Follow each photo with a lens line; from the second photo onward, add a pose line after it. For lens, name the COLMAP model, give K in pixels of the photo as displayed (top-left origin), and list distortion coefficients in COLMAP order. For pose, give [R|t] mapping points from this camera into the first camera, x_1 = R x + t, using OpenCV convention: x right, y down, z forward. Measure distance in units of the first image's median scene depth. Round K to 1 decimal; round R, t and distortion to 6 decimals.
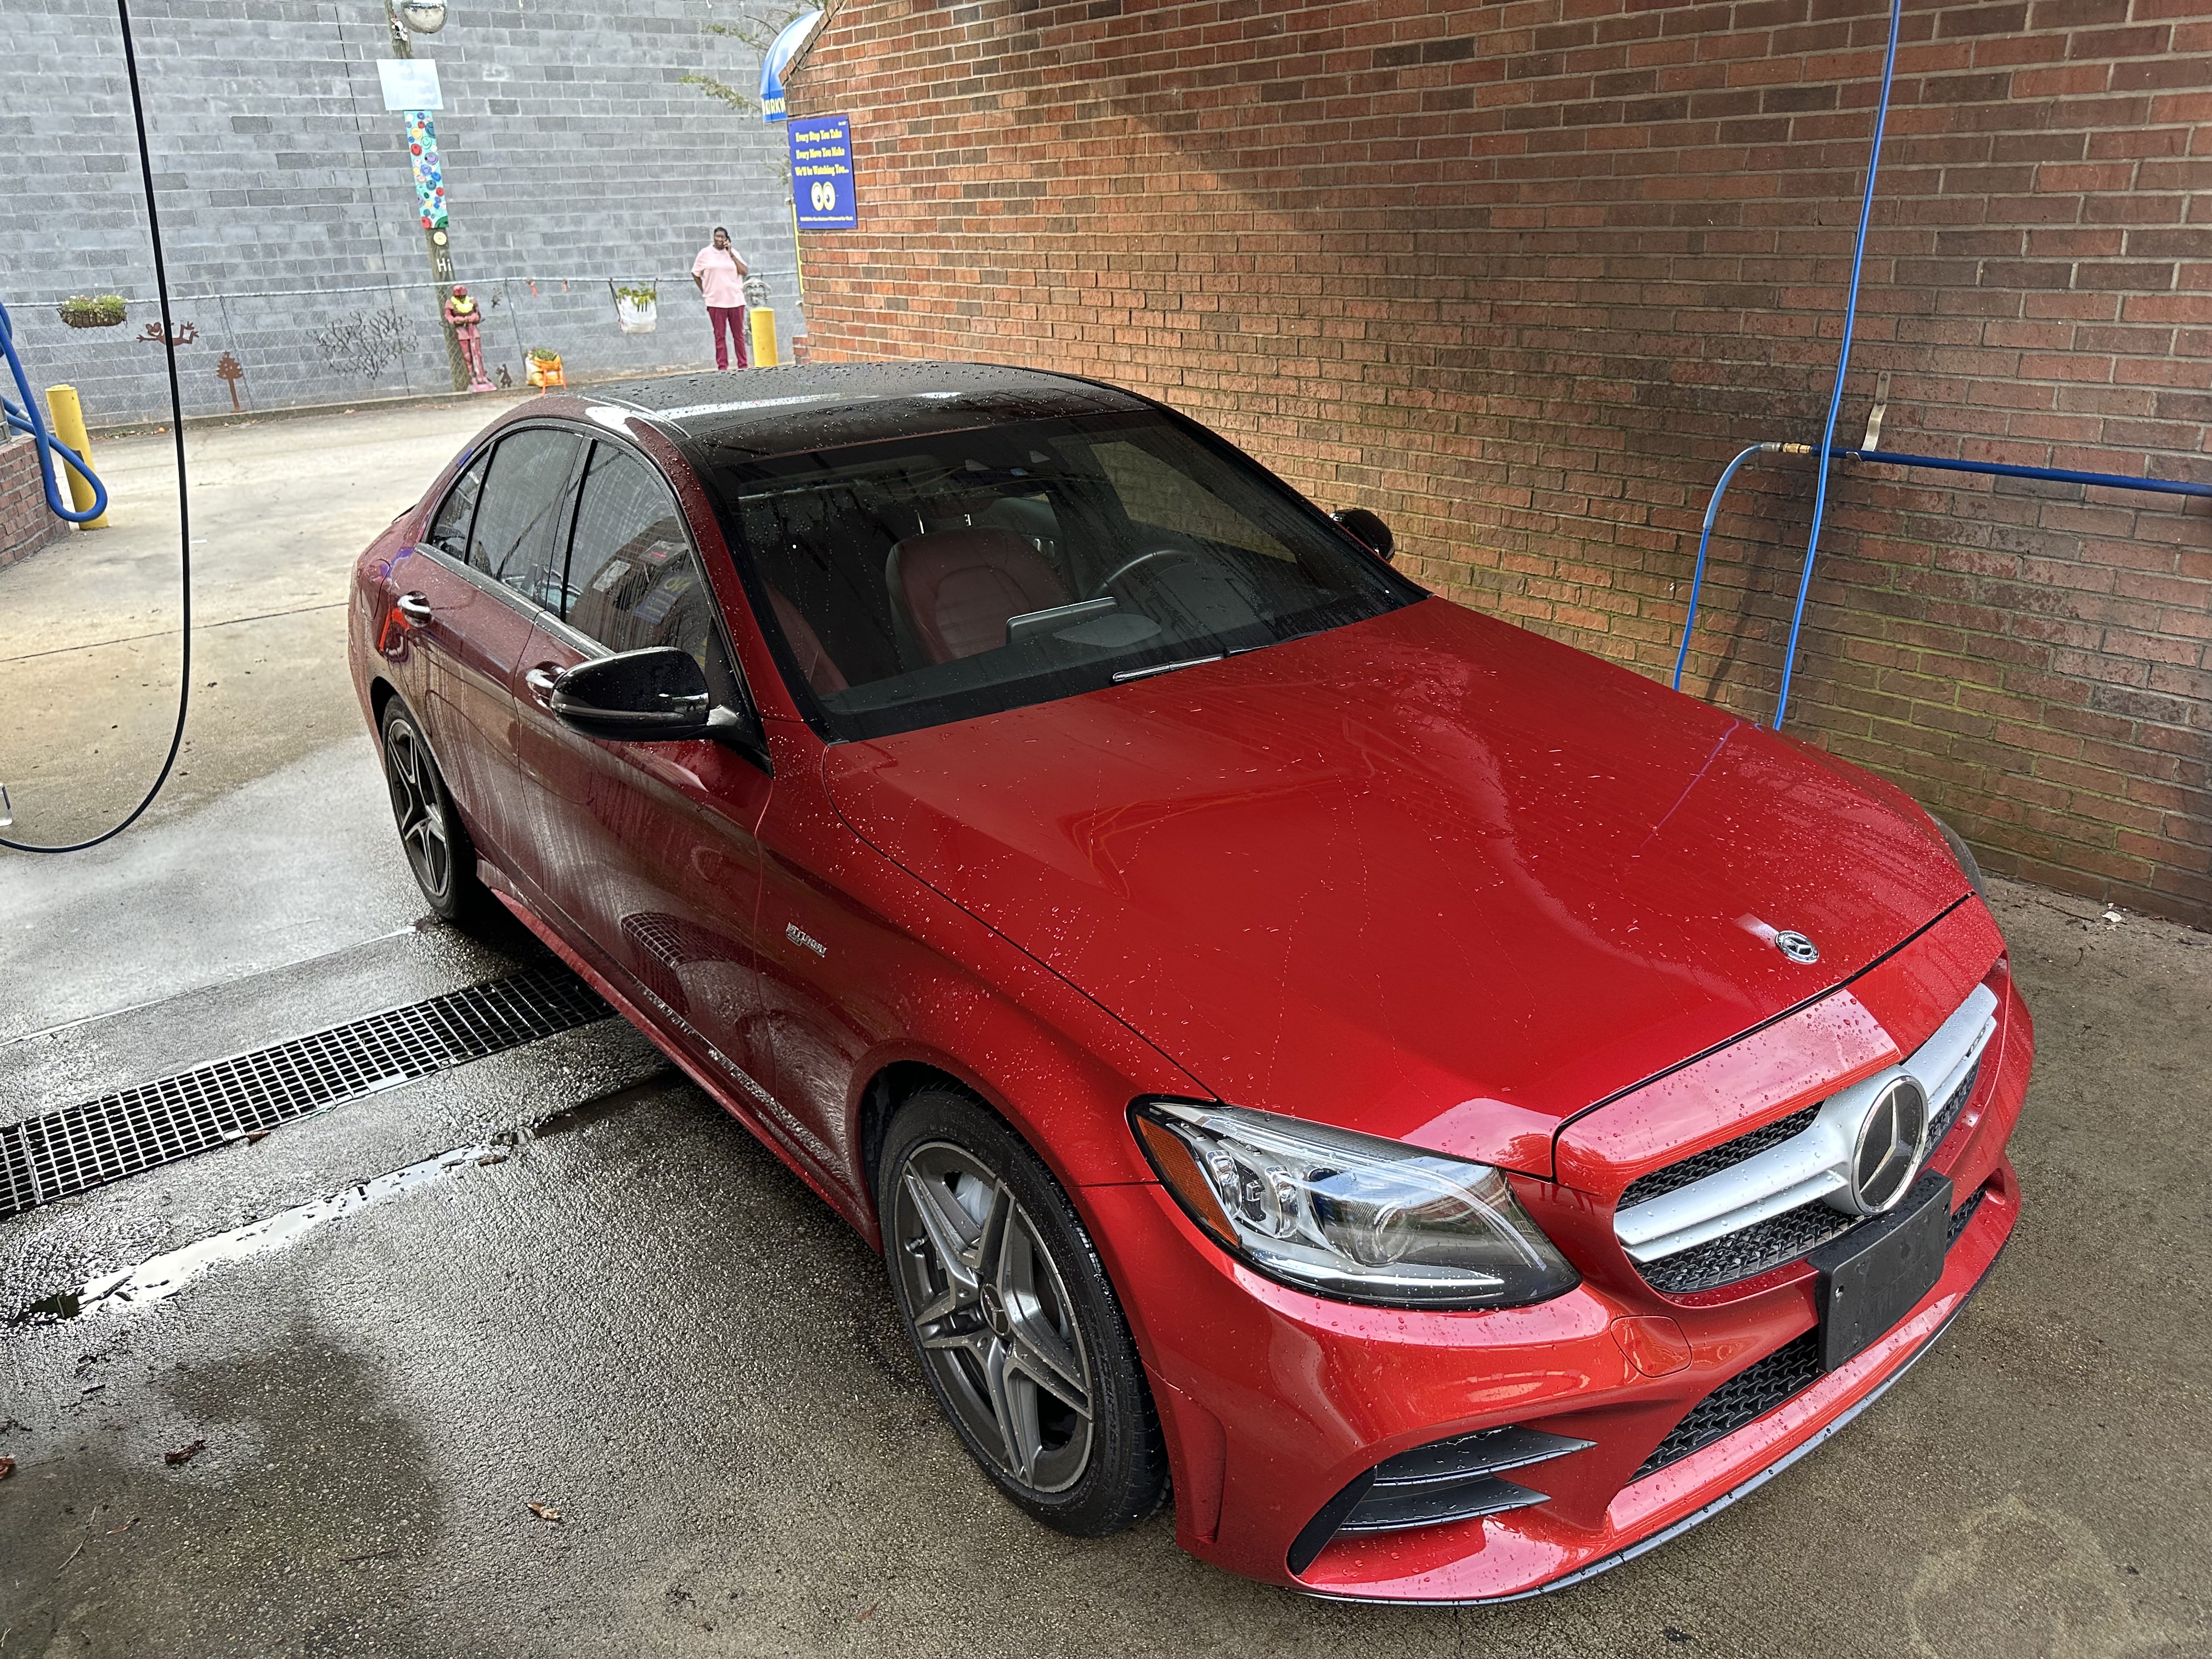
lens RADIAL K [[1553.3, 0, 1098.0], [0, 1553.3, 841.6], [0, 0, 1]] dist [0.014374, -0.023838]
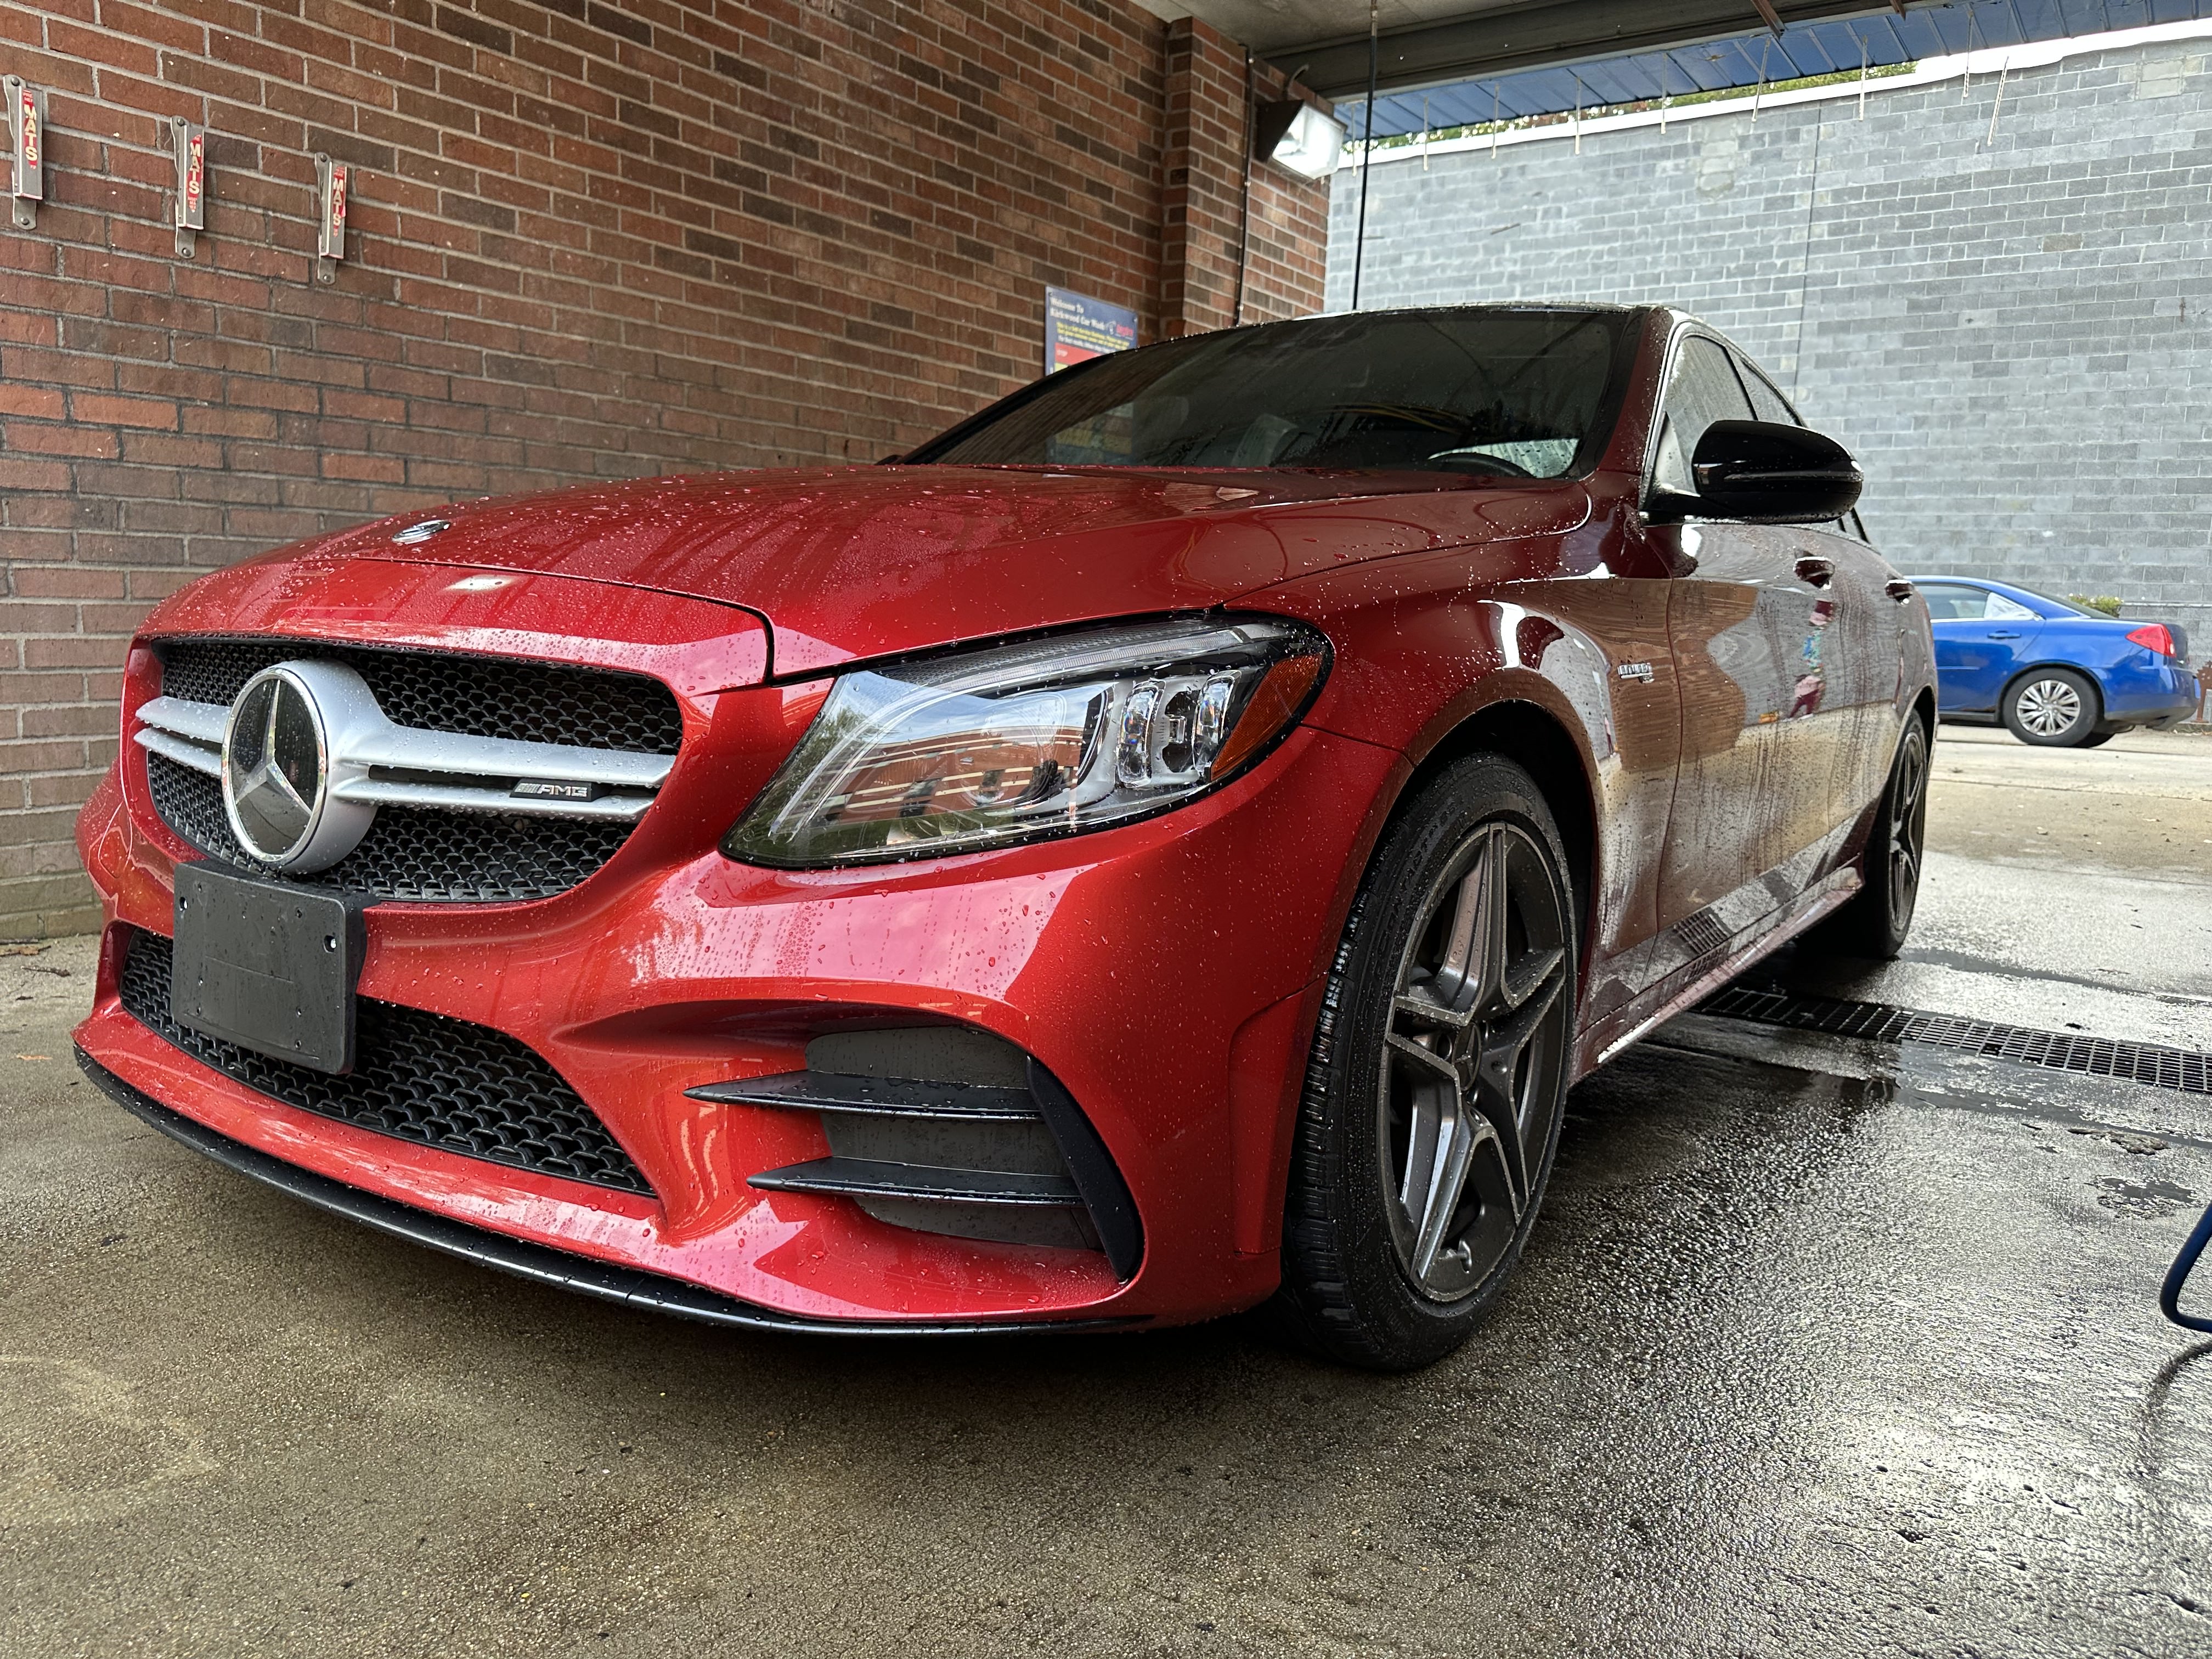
lens RADIAL K [[1553.3, 0, 1138.6], [0, 1553.3, 876.8], [0, 0, 1]] dist [0.014374, -0.023838]
pose [[0.310561, 0.203066, -0.928610, 0.429481], [-0.396737, 0.915447, 0.067505, 0.011407], [0.863801, 0.347449, 0.364866, 0.359430]]
